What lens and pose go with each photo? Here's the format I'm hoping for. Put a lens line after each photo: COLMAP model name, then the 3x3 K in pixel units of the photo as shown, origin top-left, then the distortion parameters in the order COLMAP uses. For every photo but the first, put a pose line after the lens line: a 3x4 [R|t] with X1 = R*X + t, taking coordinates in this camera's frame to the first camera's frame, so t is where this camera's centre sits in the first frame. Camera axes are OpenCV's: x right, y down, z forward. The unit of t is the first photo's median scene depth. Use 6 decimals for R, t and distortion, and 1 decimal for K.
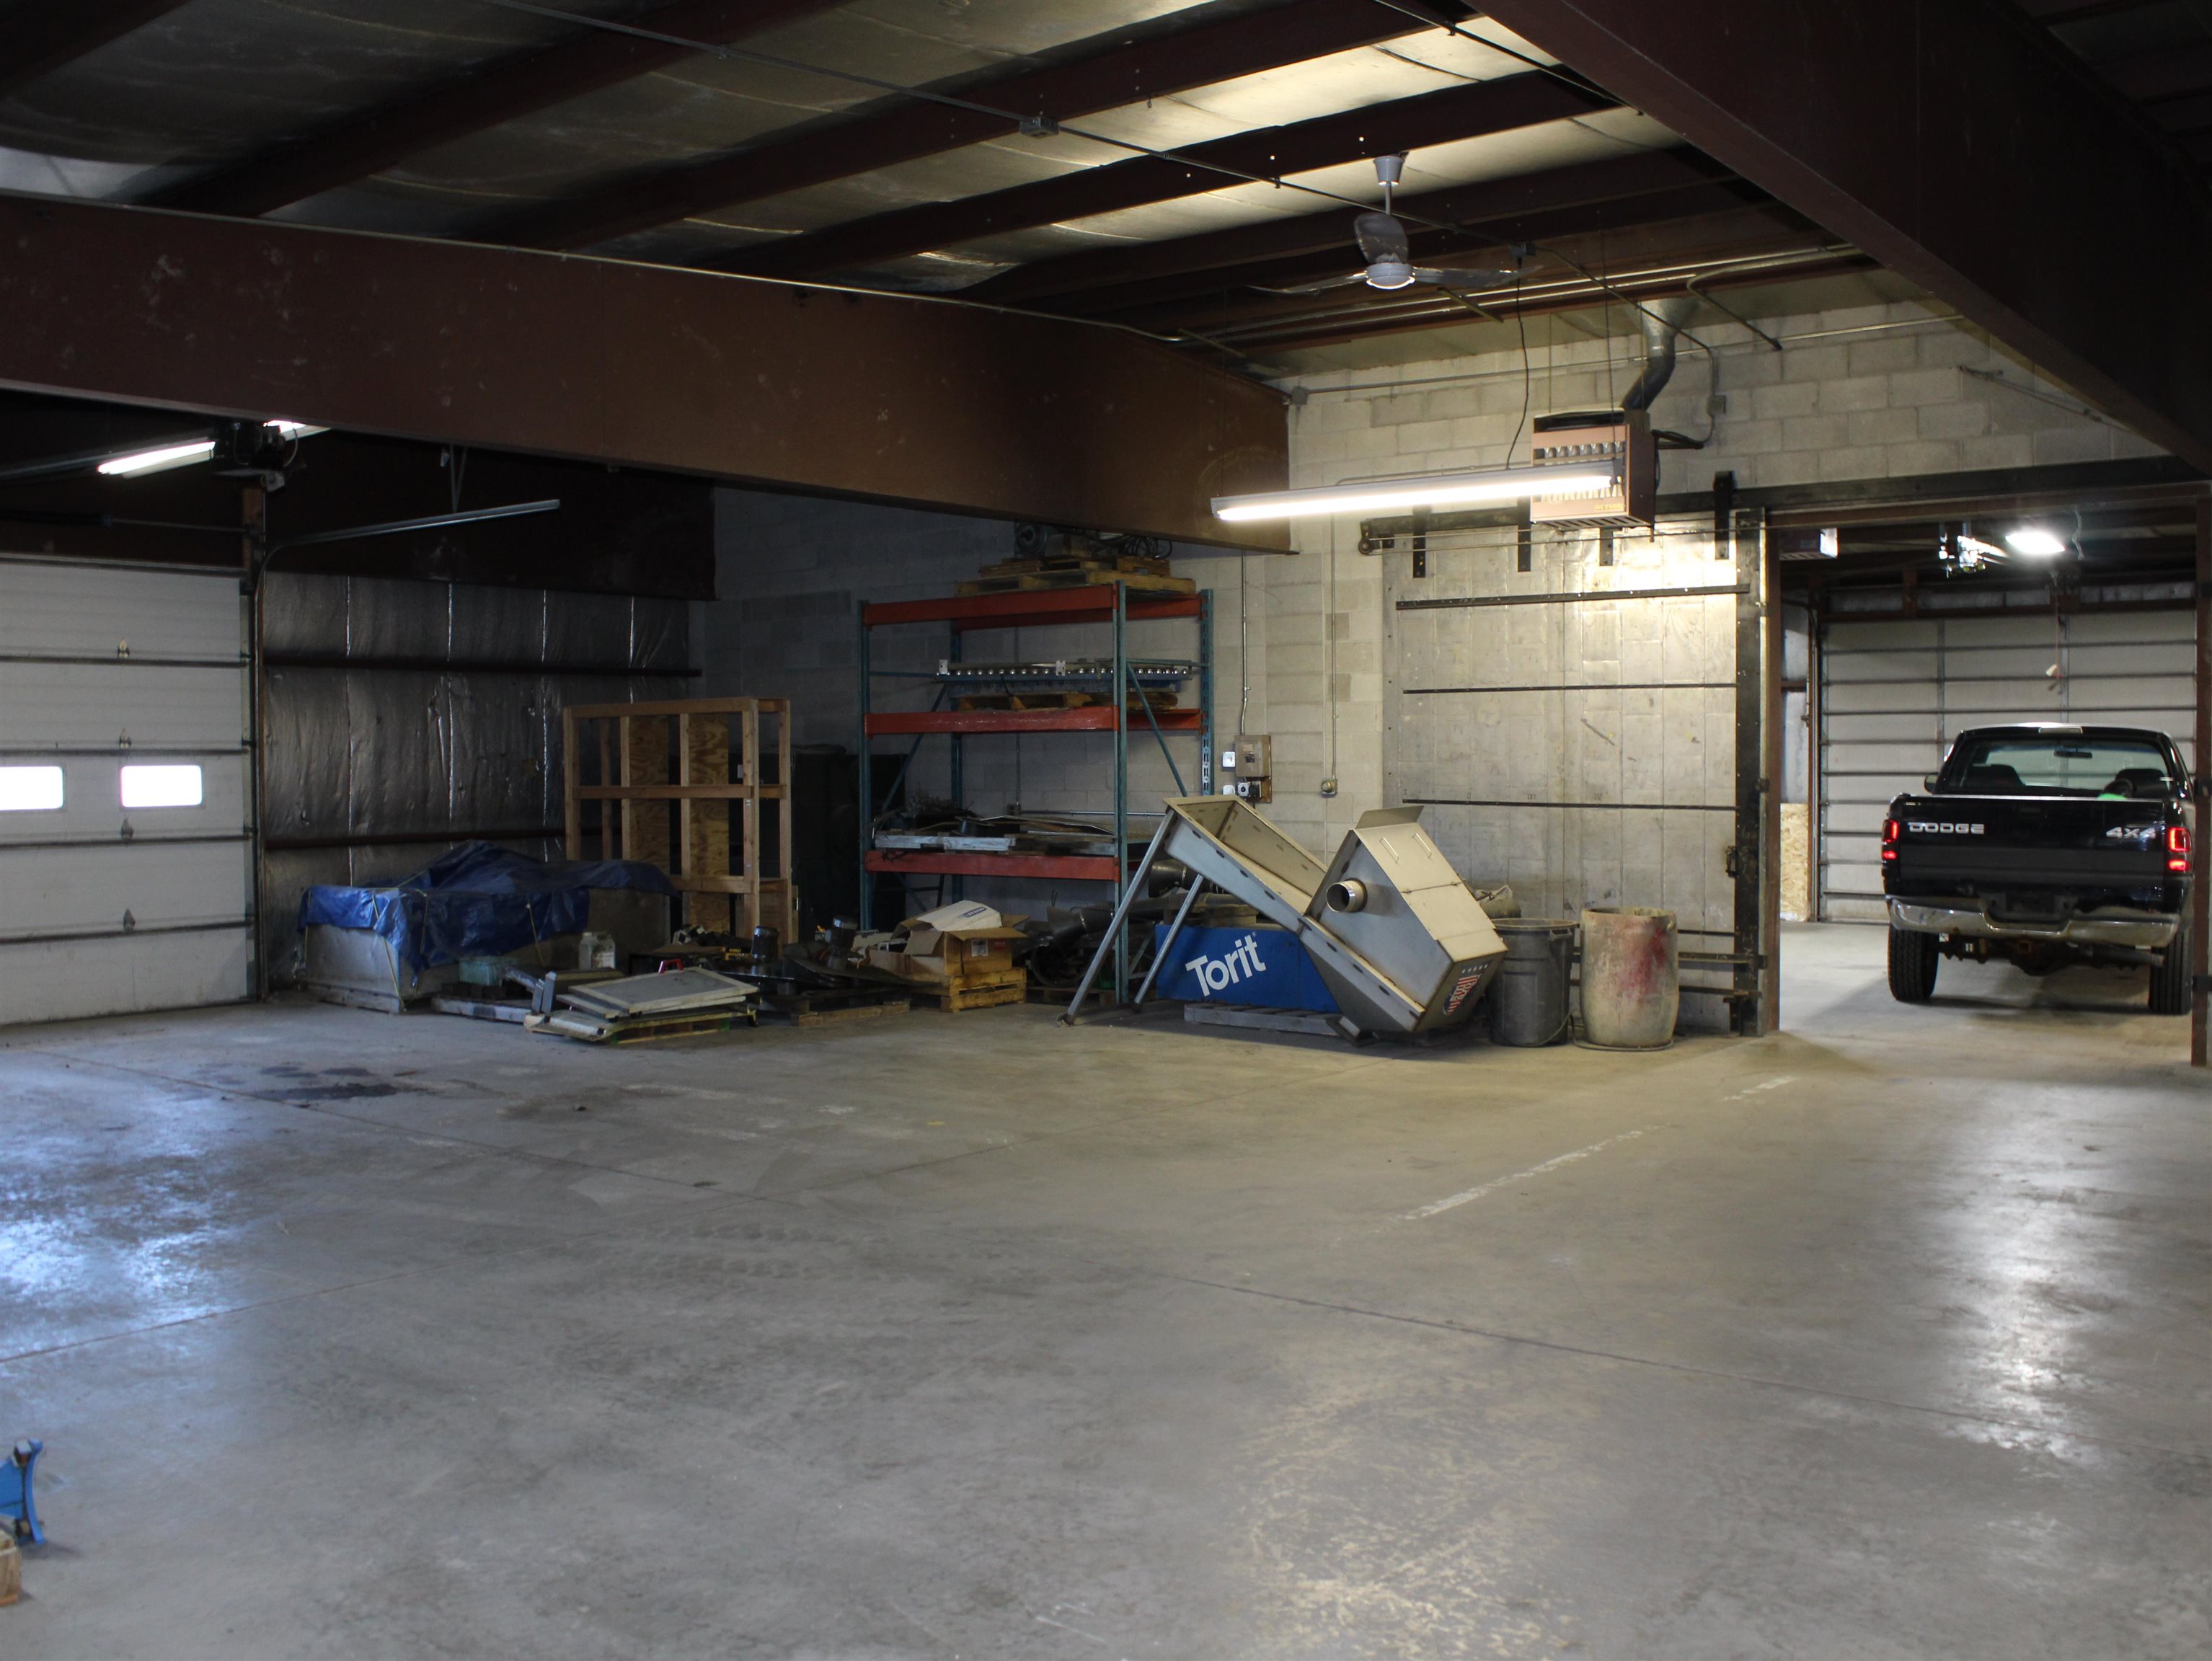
lens RADIAL K [[2084.5, 0, 1106.0], [0, 2084.5, 830.5], [0, 0, 1]] dist [-0.111083, 0.001390]
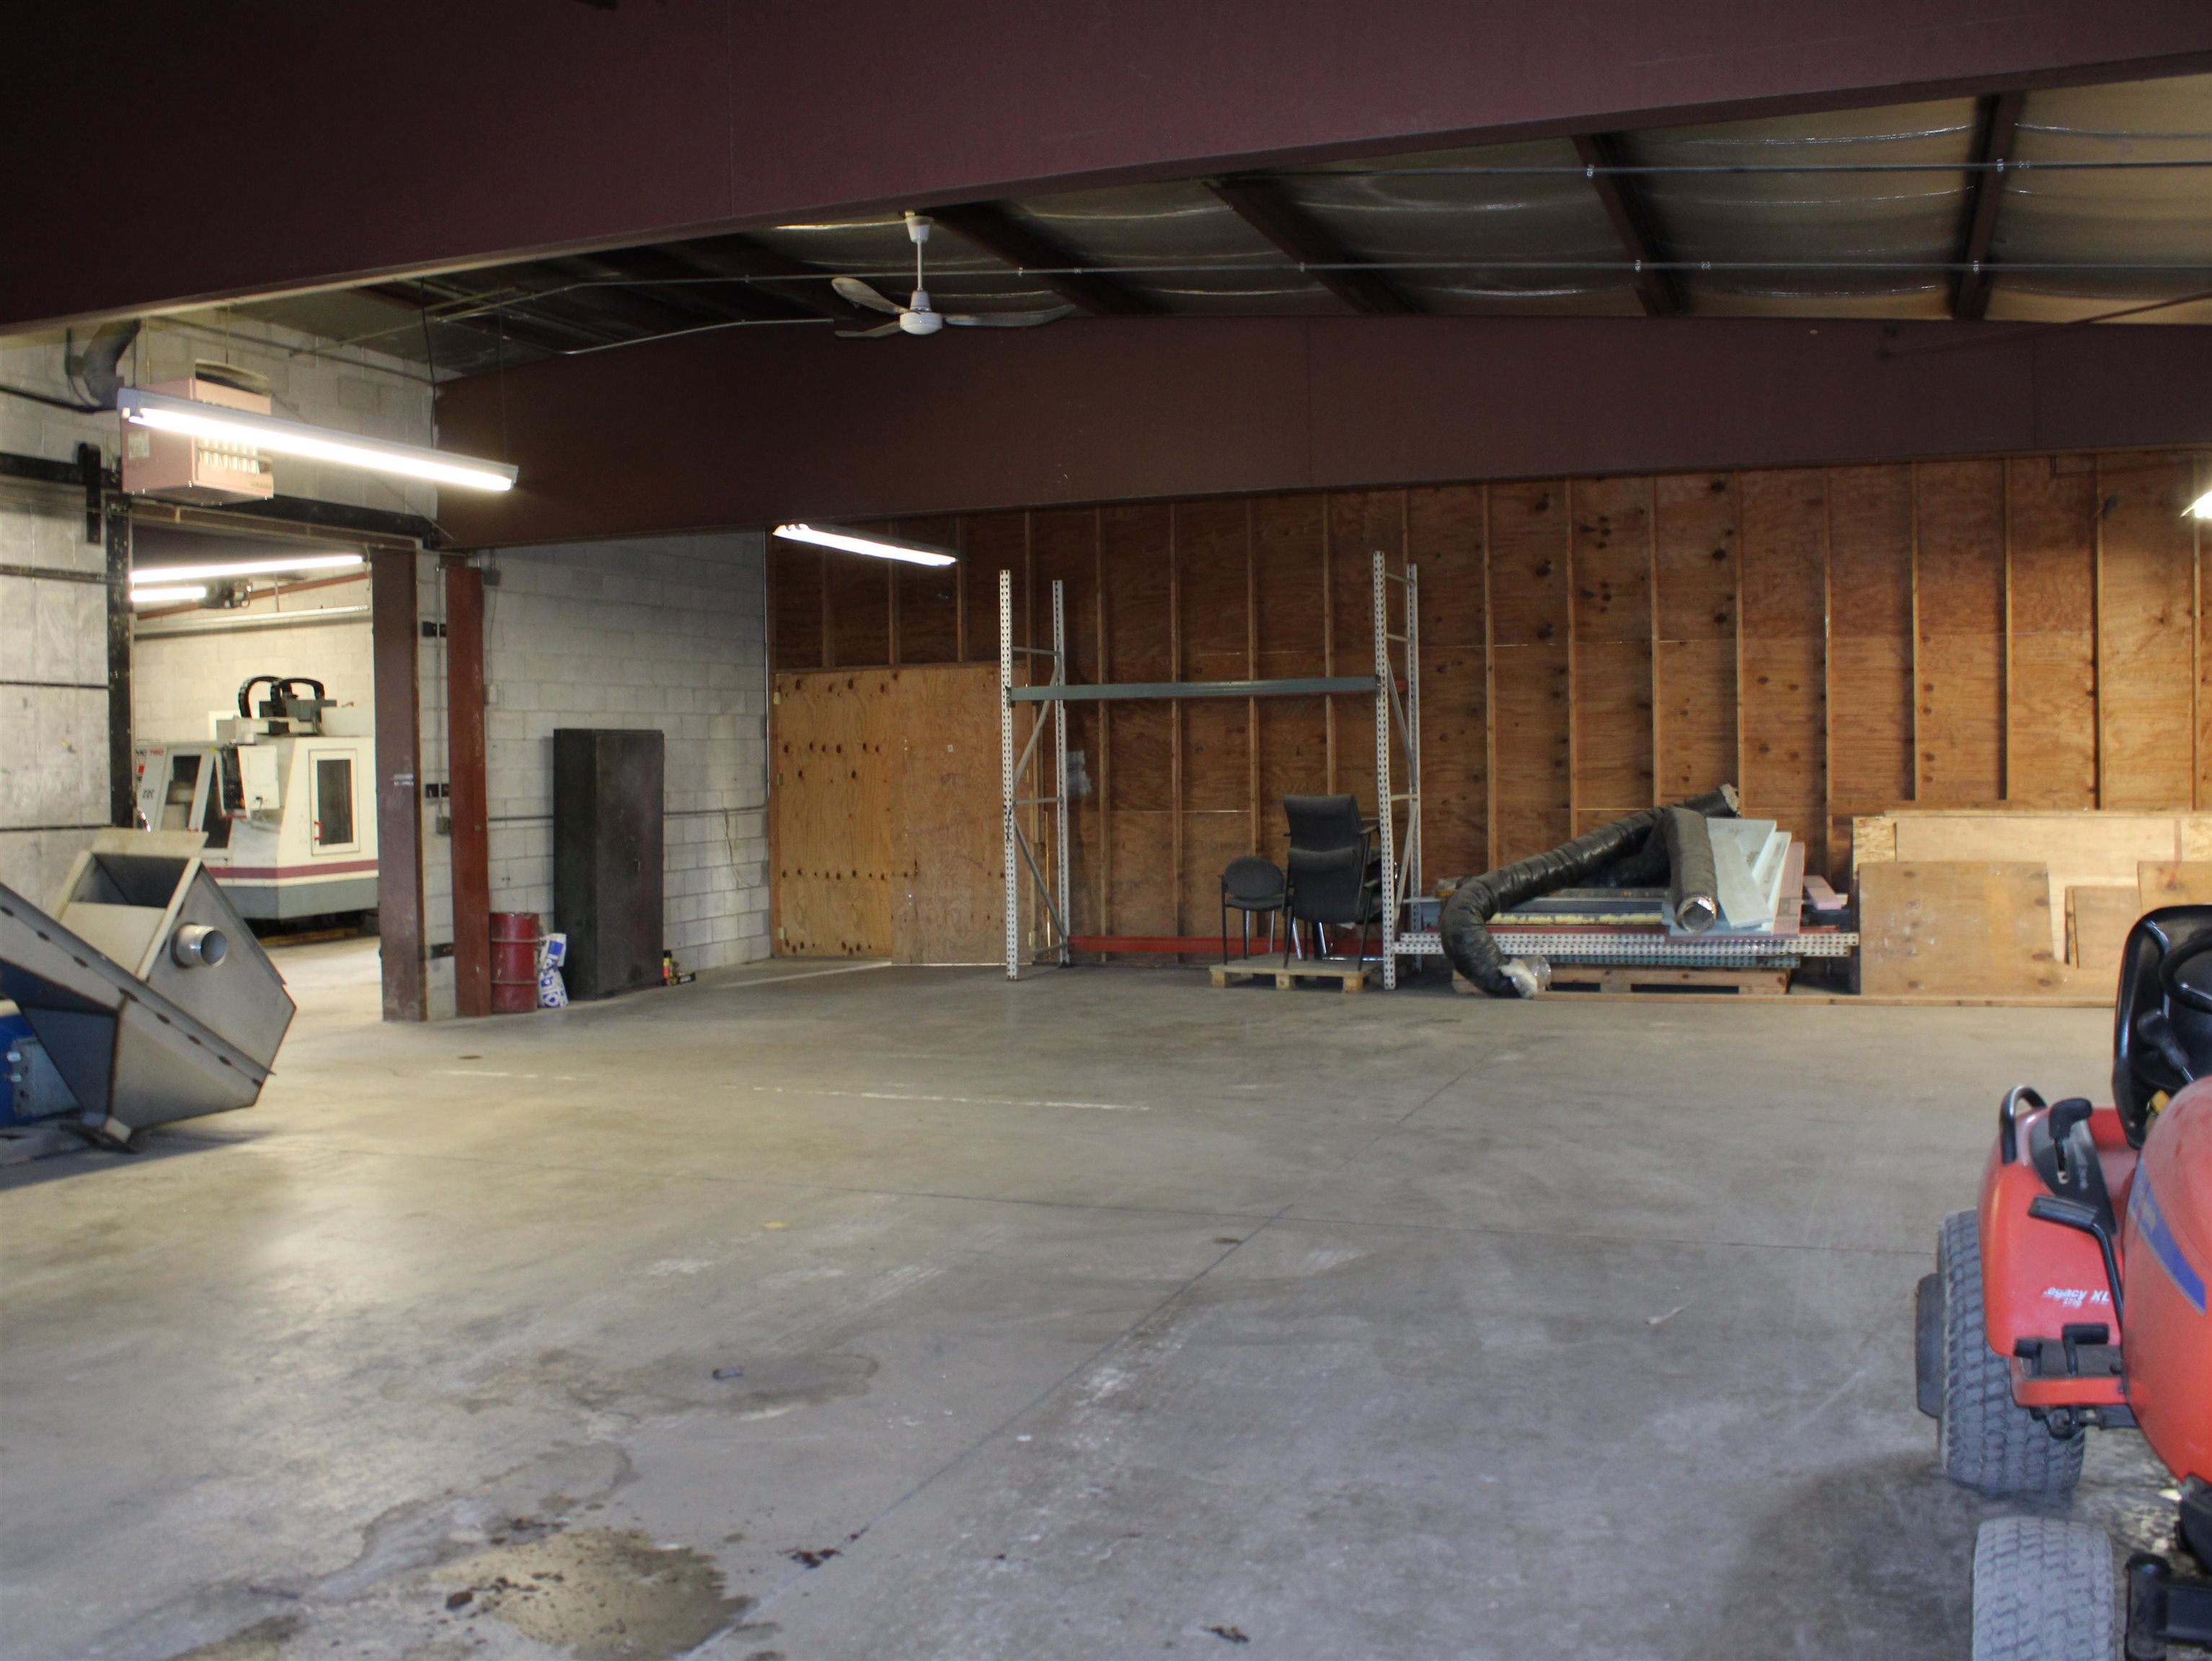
lens RADIAL K [[2084.5, 0, 1106.0], [0, 2084.5, 830.5], [0, 0, 1]] dist [-0.111083, 0.001390]
pose [[-0.261859, -0.019834, 0.964902, -0.643063], [0.041390, 0.998638, 0.031760, -0.019456], [-0.964218, 0.048254, -0.260681, 0.814773]]
